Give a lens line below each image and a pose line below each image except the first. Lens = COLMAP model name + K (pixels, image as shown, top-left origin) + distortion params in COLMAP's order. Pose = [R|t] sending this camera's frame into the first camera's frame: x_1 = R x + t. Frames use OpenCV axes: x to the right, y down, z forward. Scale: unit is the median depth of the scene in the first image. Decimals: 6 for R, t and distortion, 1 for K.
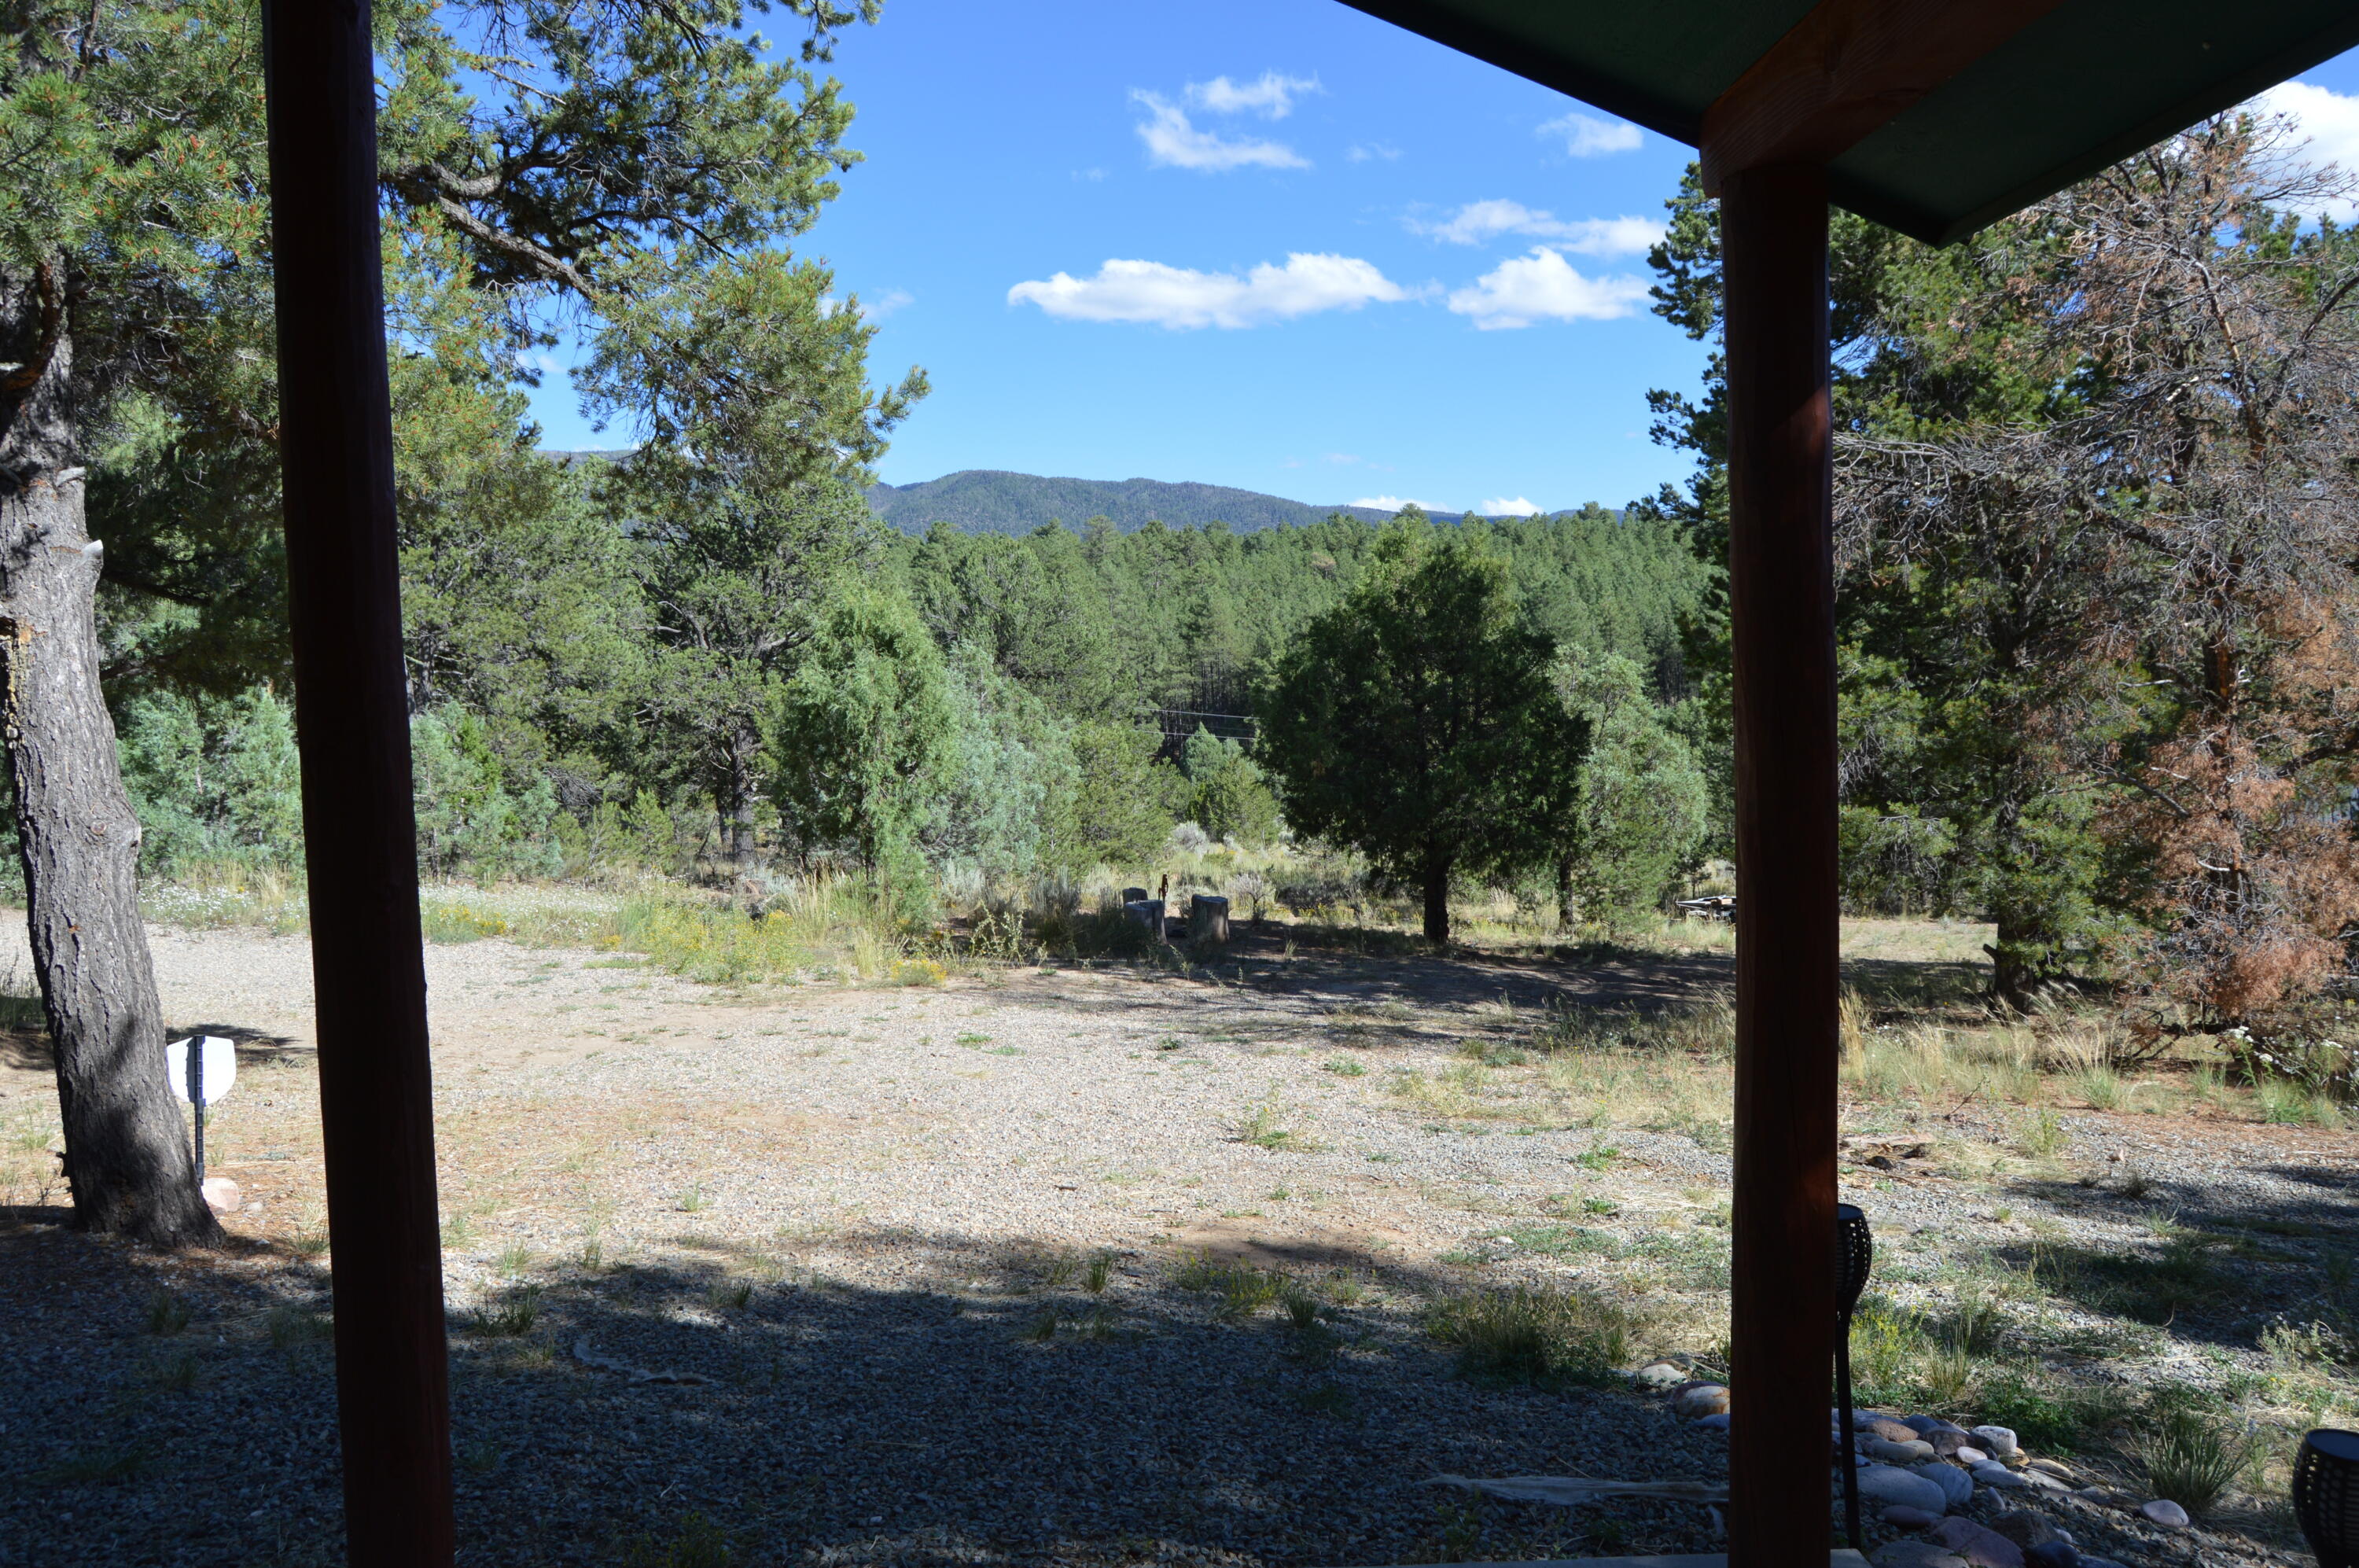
lens RADIAL K [[1990.8, 0, 1179.5], [0, 1990.8, 784.0], [0, 0, 1]] dist [-0.042503, 0.003607]
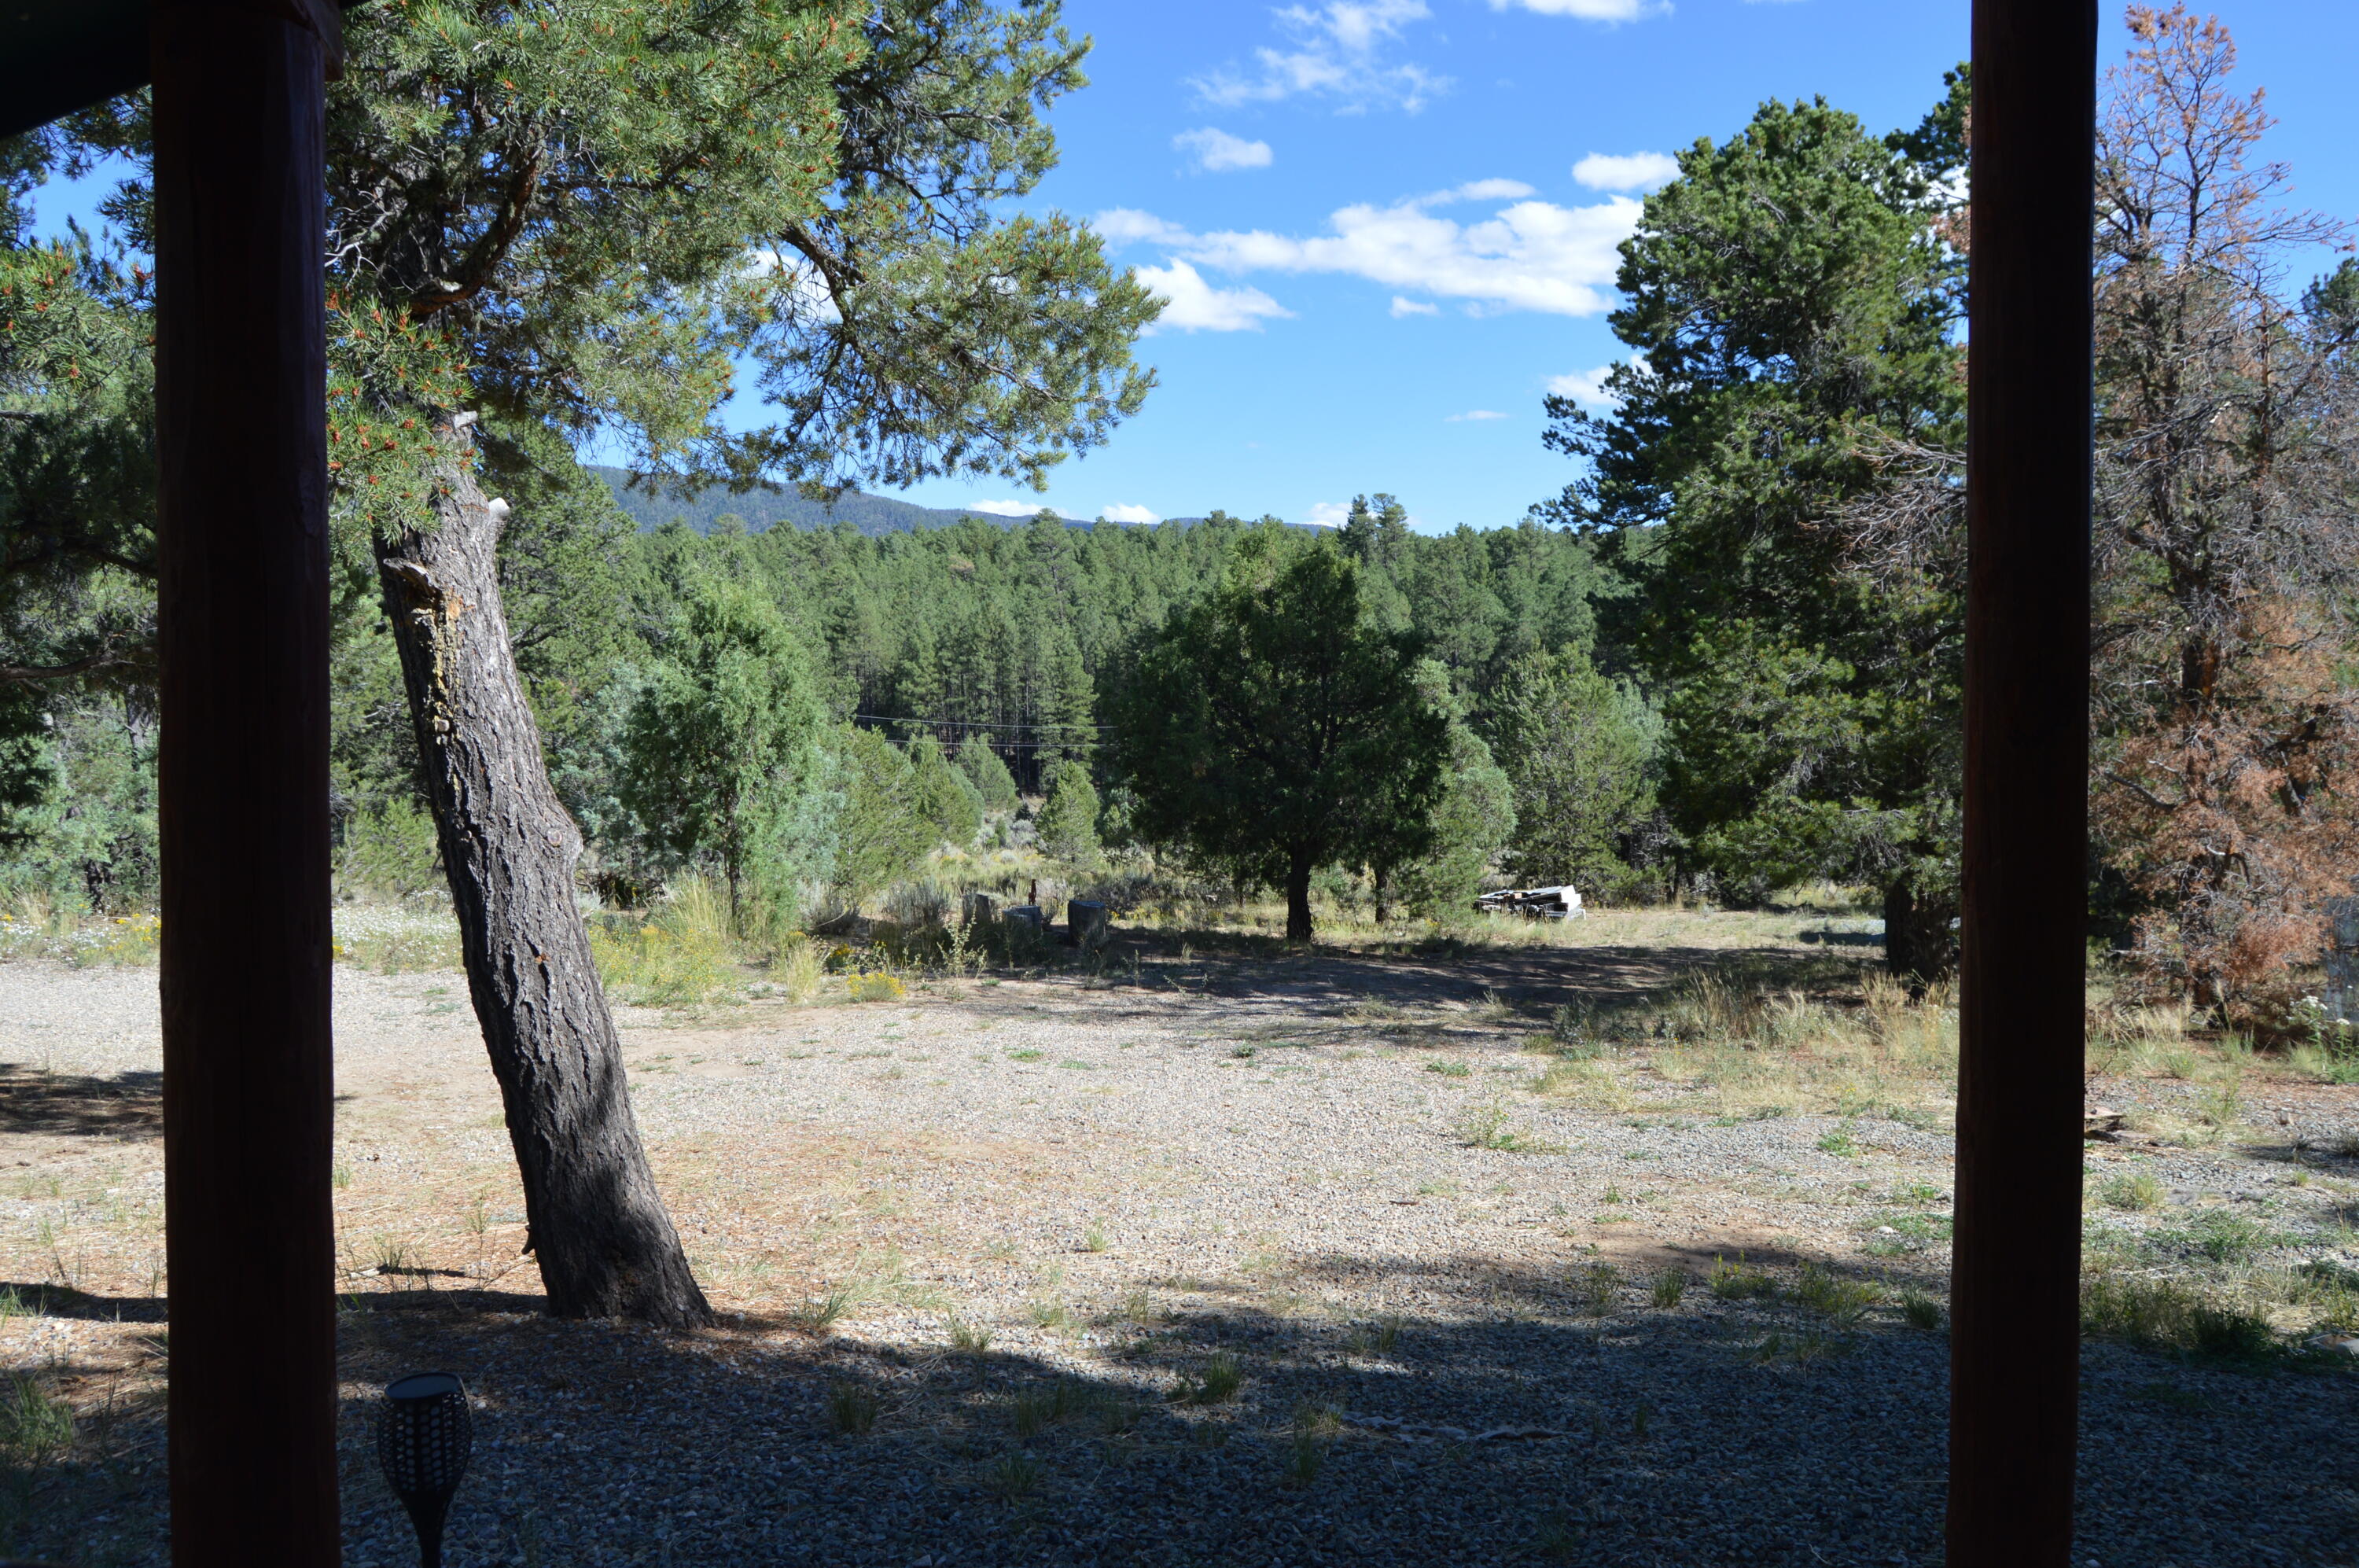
lens RADIAL K [[1990.8, 0, 1179.5], [0, 1990.8, 784.0], [0, 0, 1]] dist [-0.042503, 0.003607]
pose [[0.978532, -0.008343, 0.205924, -0.157924], [0.008837, 0.999960, -0.001480, 0.000965], [-0.205904, 0.003268, 0.978567, 0.038673]]
